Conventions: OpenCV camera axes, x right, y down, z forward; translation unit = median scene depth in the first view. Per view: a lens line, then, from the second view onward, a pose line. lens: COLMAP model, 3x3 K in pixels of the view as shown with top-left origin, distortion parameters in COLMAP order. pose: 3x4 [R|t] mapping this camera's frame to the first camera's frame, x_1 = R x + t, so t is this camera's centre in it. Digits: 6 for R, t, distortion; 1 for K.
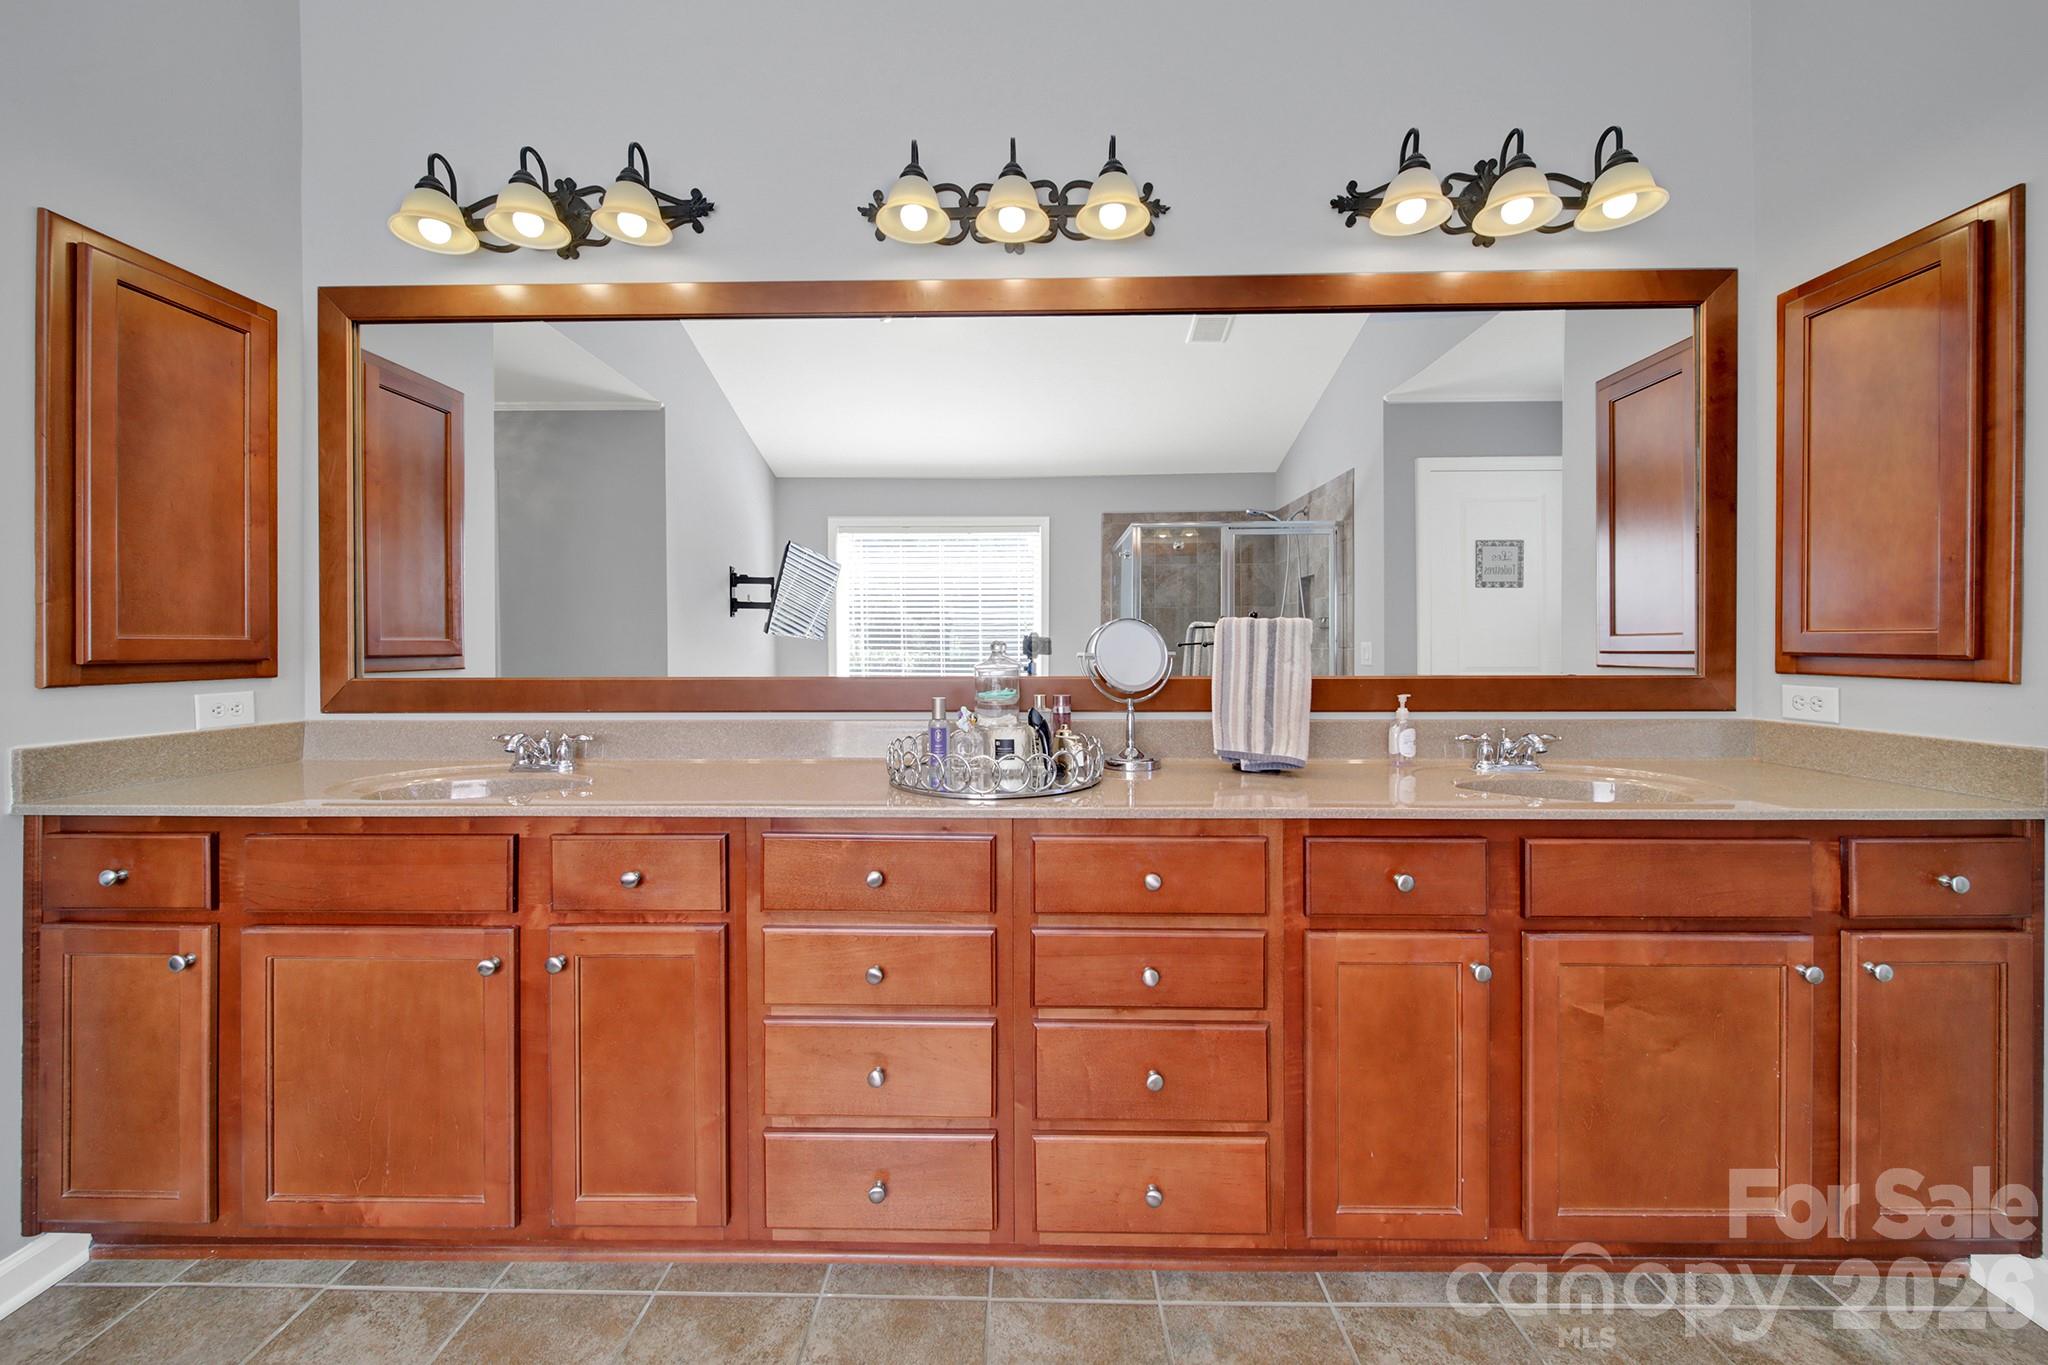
lens RADIAL K [[740.3, 0, 1022.8], [0, 740.3, 650.5], [0, 0, 1]] dist [-0.000647, -0.002934]
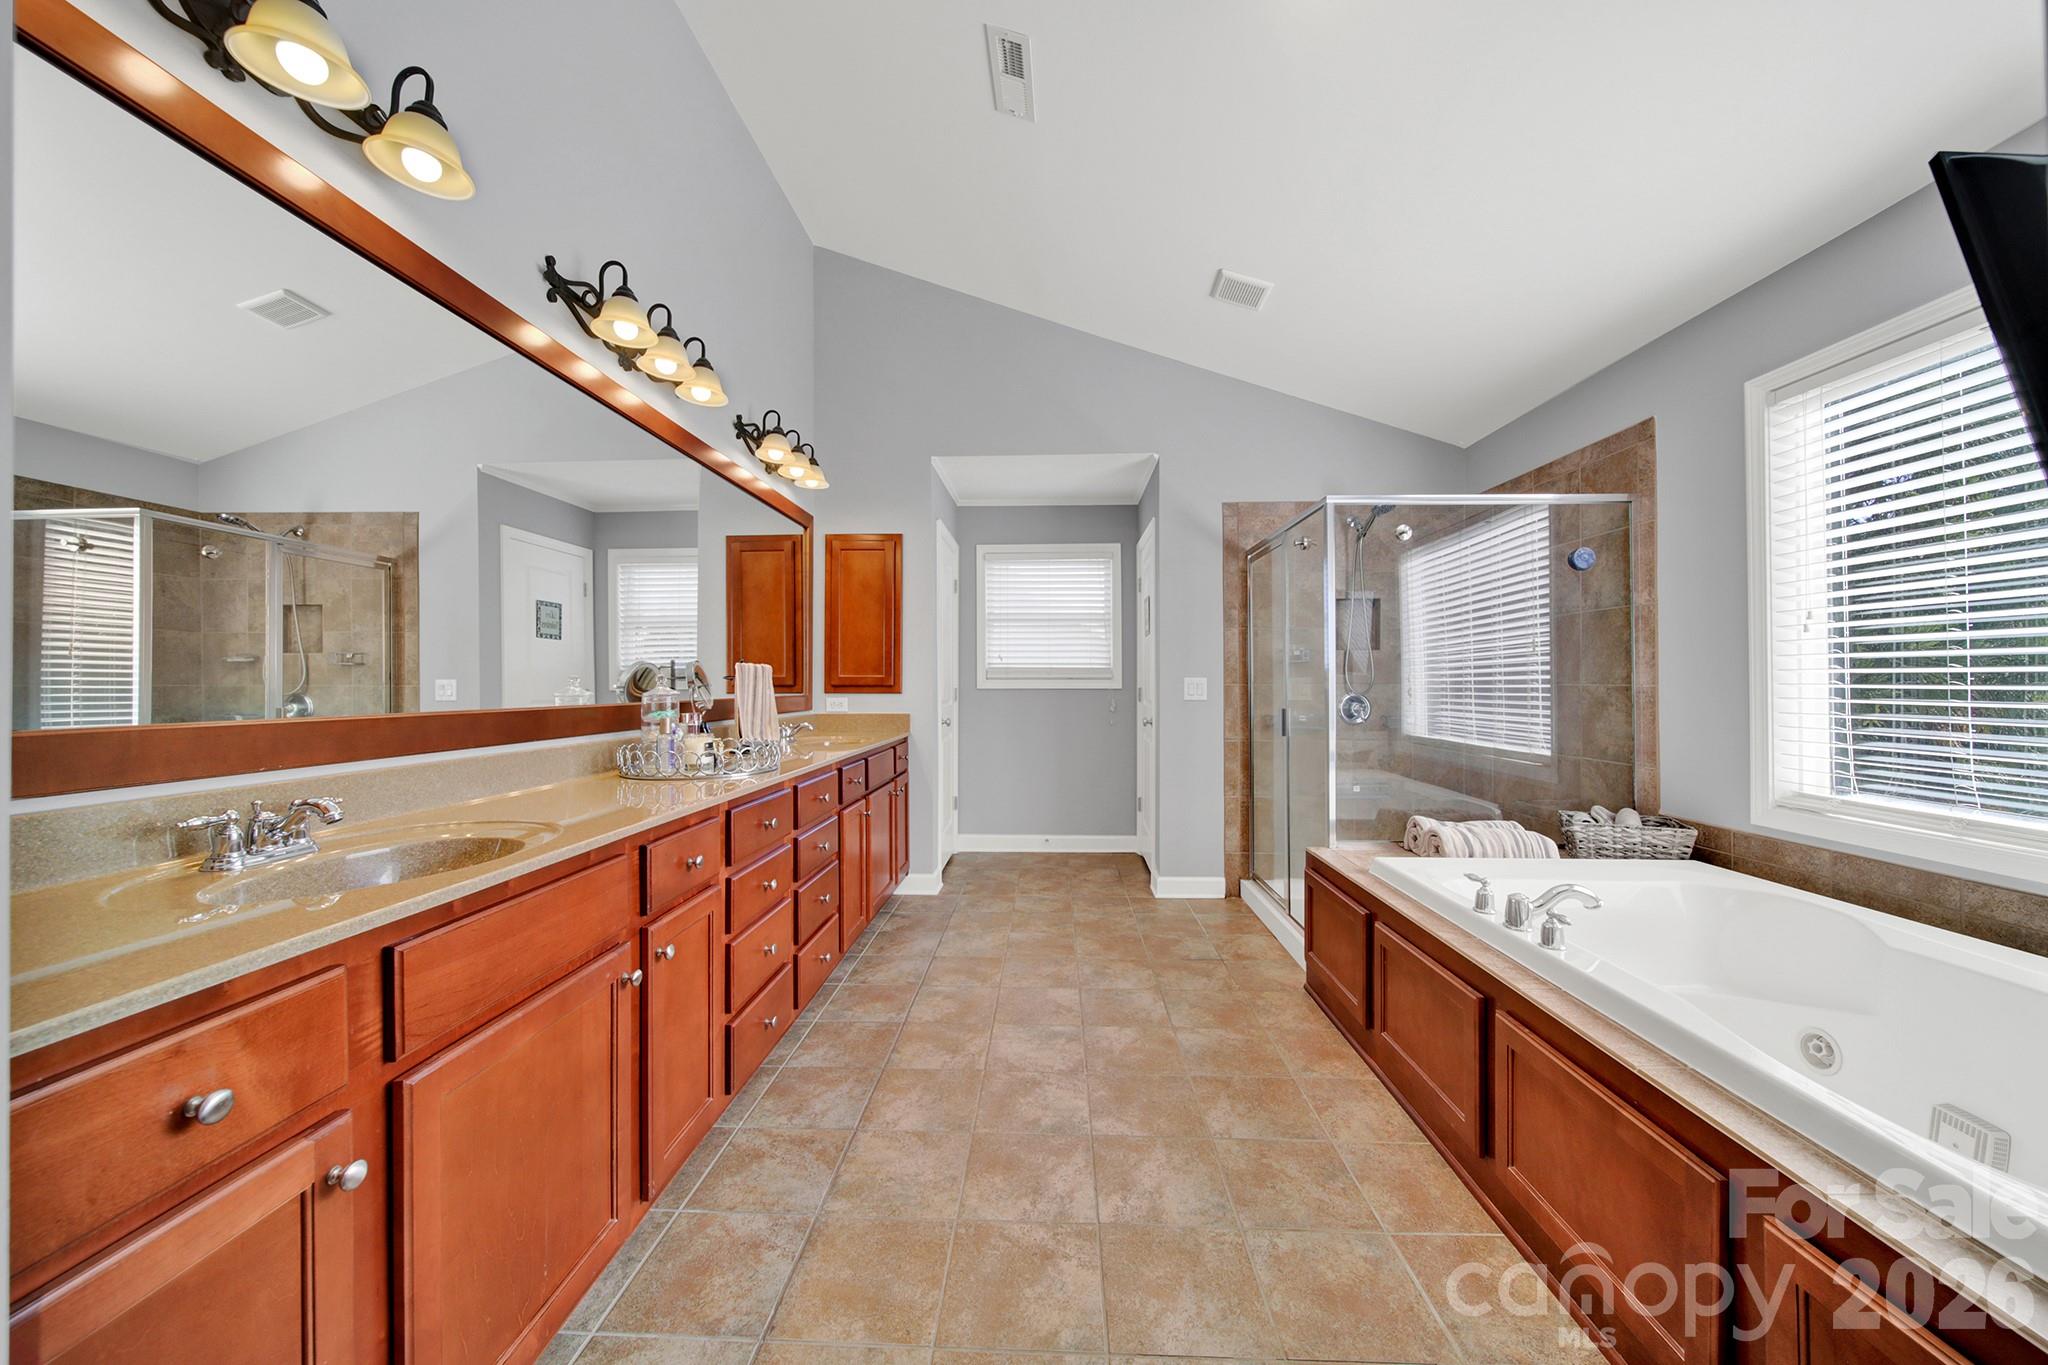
lens RADIAL K [[749.7, 0, 1024.9], [0, 749.7, 674.2], [0, 0, 1]] dist [0.000677, -0.002750]
pose [[0.020624, 0.014457, 0.999683, -0.641778], [0.015715, 0.999767, -0.014782, 0.009082], [-0.999664, 0.016015, 0.020392, 0.148113]]
